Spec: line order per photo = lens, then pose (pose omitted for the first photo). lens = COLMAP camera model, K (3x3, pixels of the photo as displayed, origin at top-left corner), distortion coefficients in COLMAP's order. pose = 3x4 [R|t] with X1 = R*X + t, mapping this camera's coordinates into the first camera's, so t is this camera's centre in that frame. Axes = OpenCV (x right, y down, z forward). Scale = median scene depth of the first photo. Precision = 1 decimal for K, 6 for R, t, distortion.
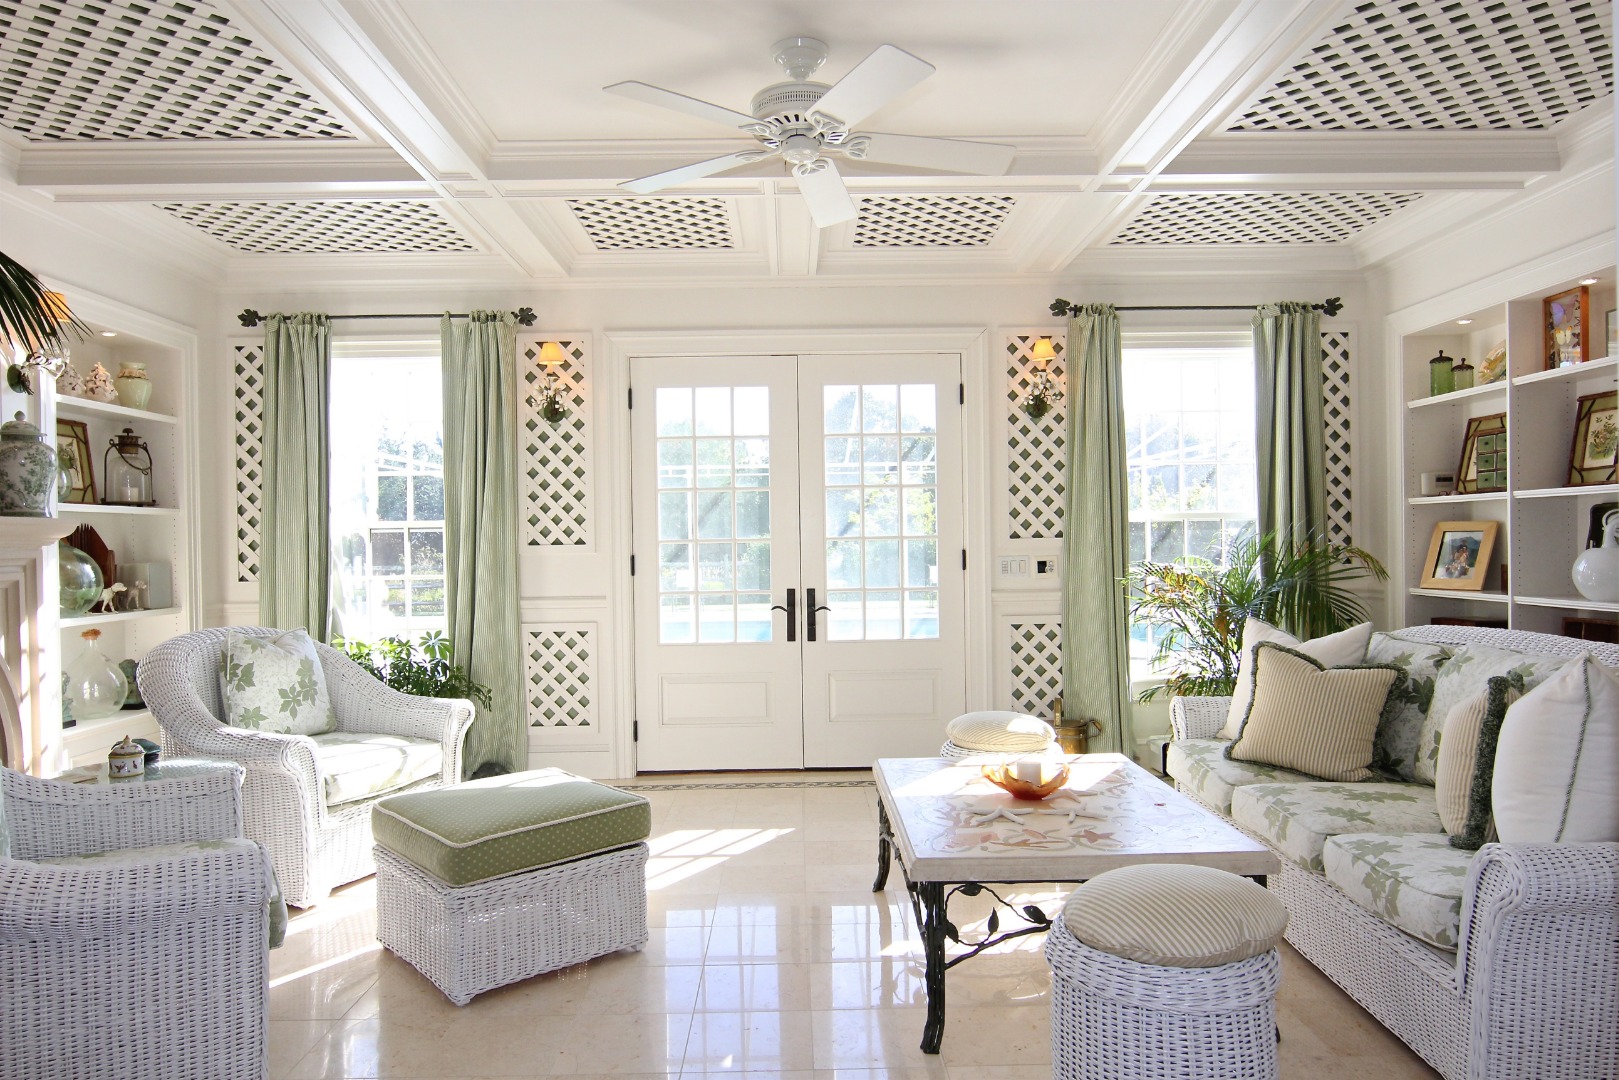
lens RADIAL K [[1041.9, 0, 814.7], [0, 1041.9, 548.8], [0, 0, 1]] dist [-0.011456, 0.001121]
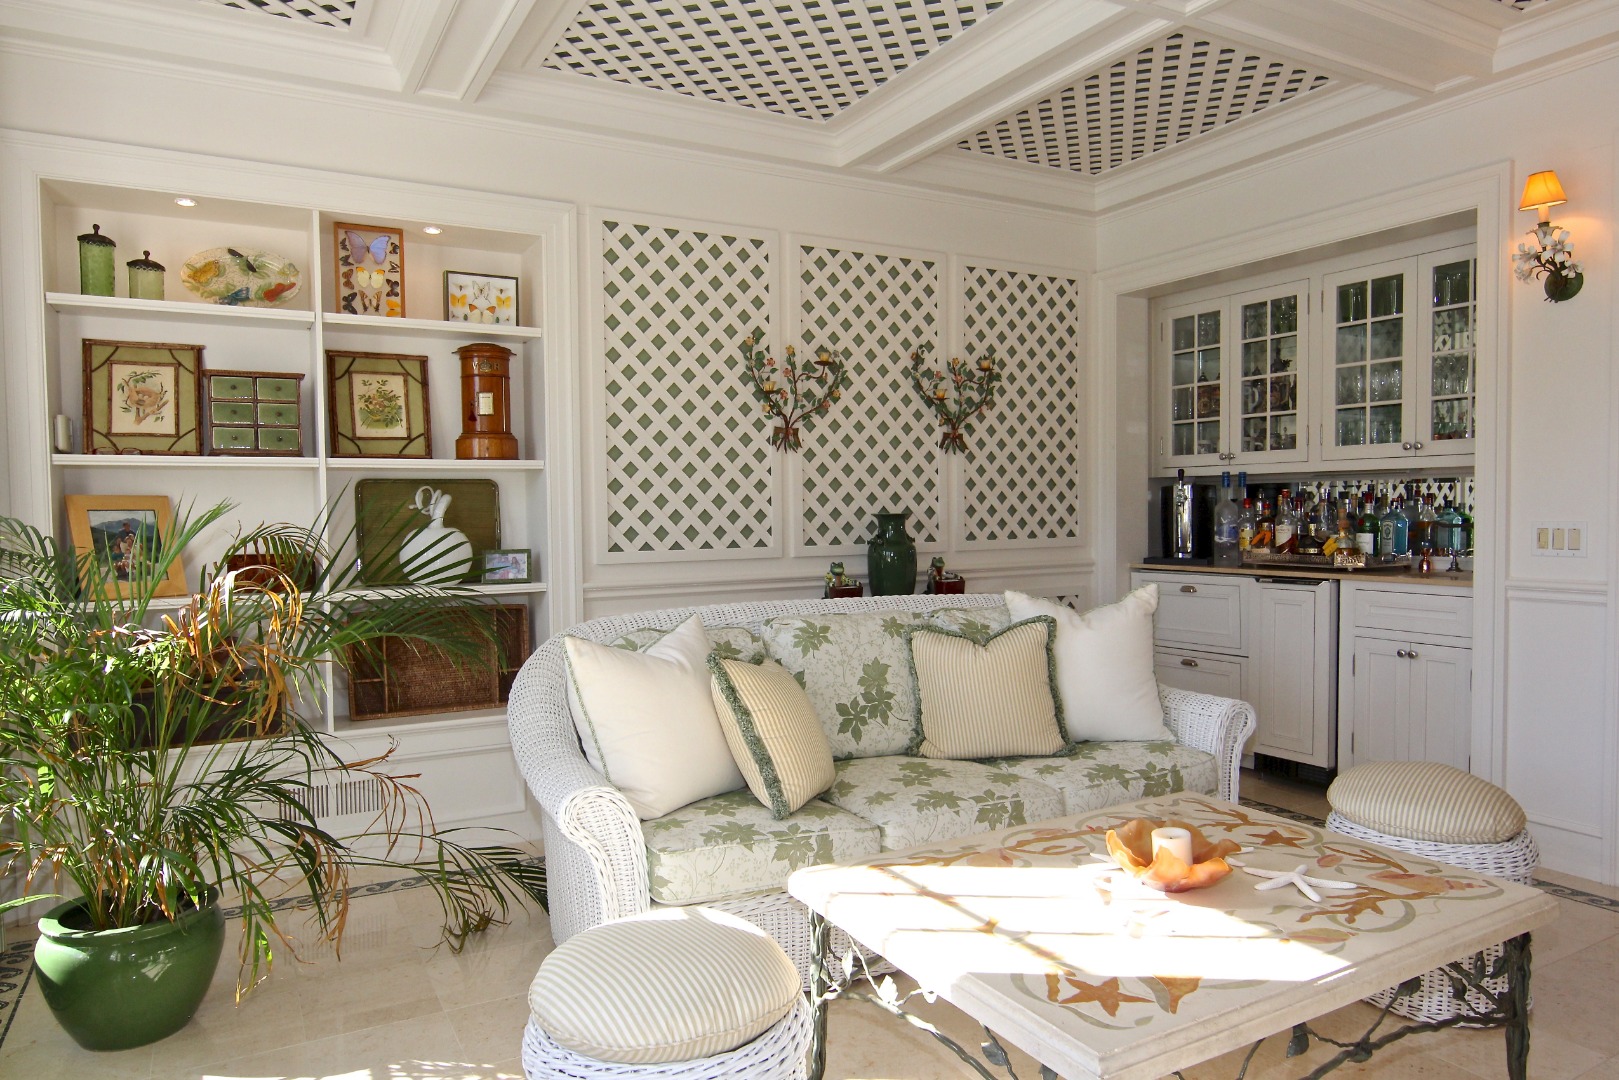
lens RADIAL K [[1041.9, 0, 814.7], [0, 1041.9, 548.8], [0, 0, 1]] dist [-0.011456, 0.001121]
pose [[-0.474073, -0.015804, 0.880344, -0.184543], [0.023939, 0.999238, 0.030830, -0.002777], [-0.880160, 0.035690, -0.473333, 1.032170]]
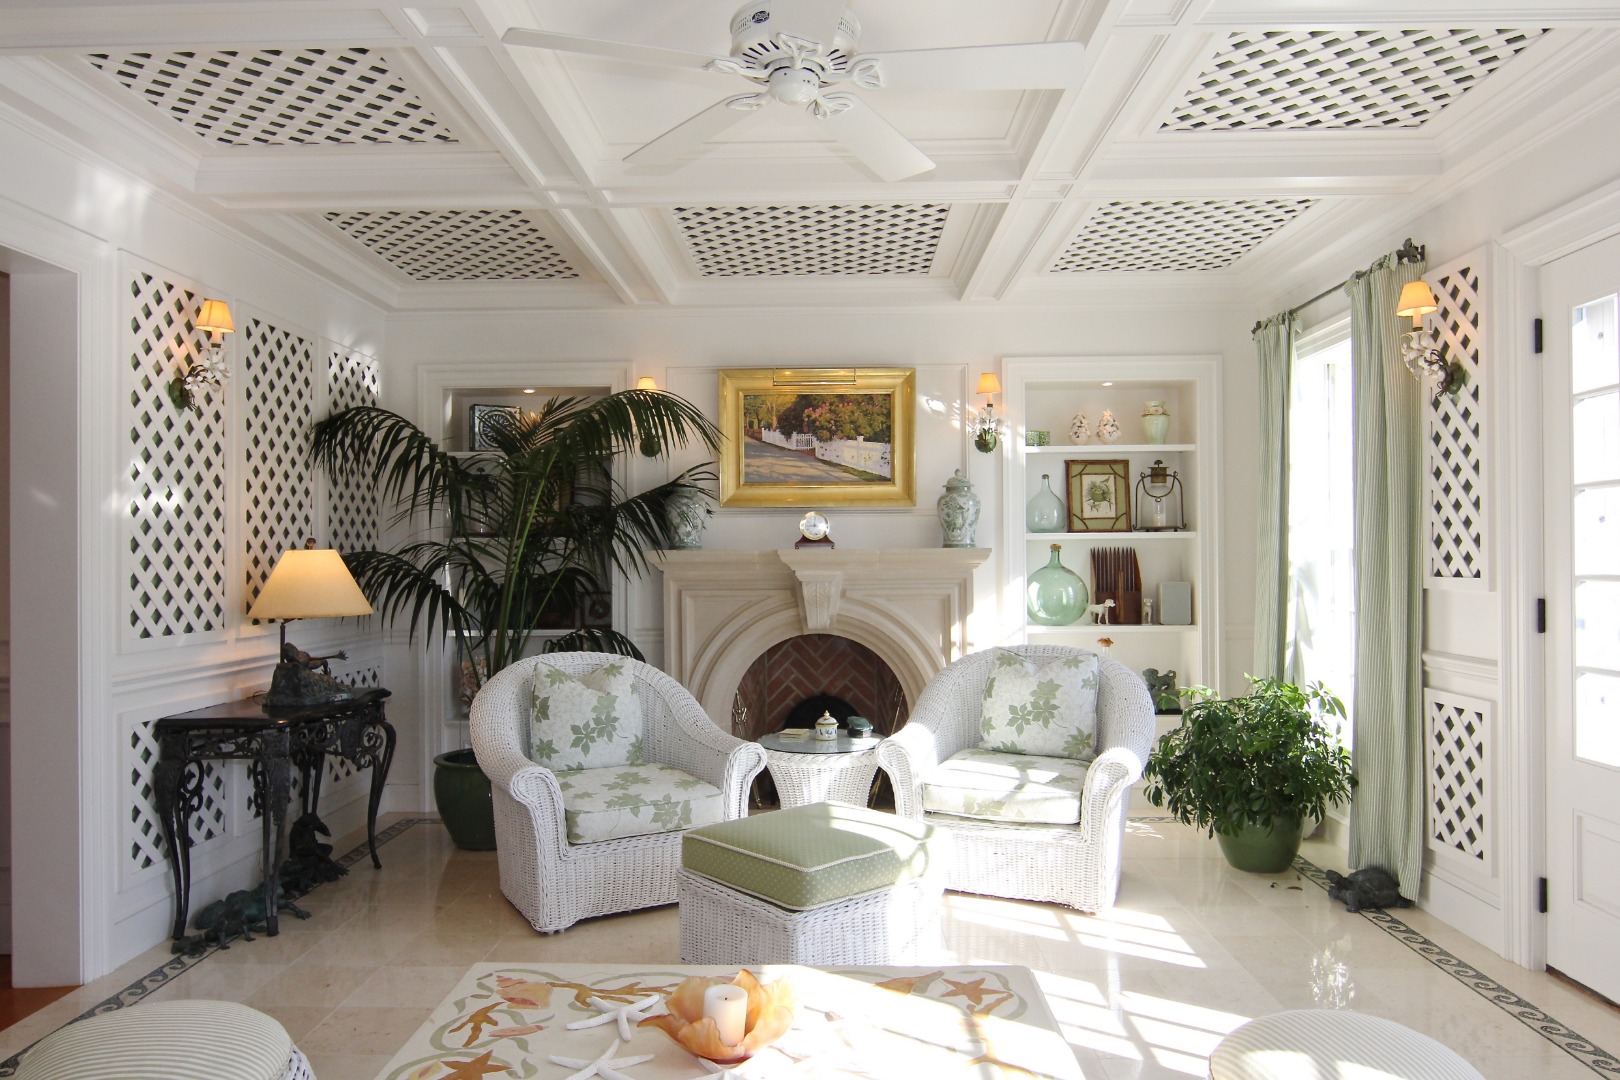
lens RADIAL K [[1087.0, 0, 808.7], [0, 1087.0, 548.1], [0, 0, 1]] dist [-0.003263, 0.000039]
pose [[-0.041133, 0.007219, -0.999128, 0.556907], [0.001855, 0.999973, 0.007149, -0.033928], [0.999152, -0.001559, -0.041146, 0.731866]]
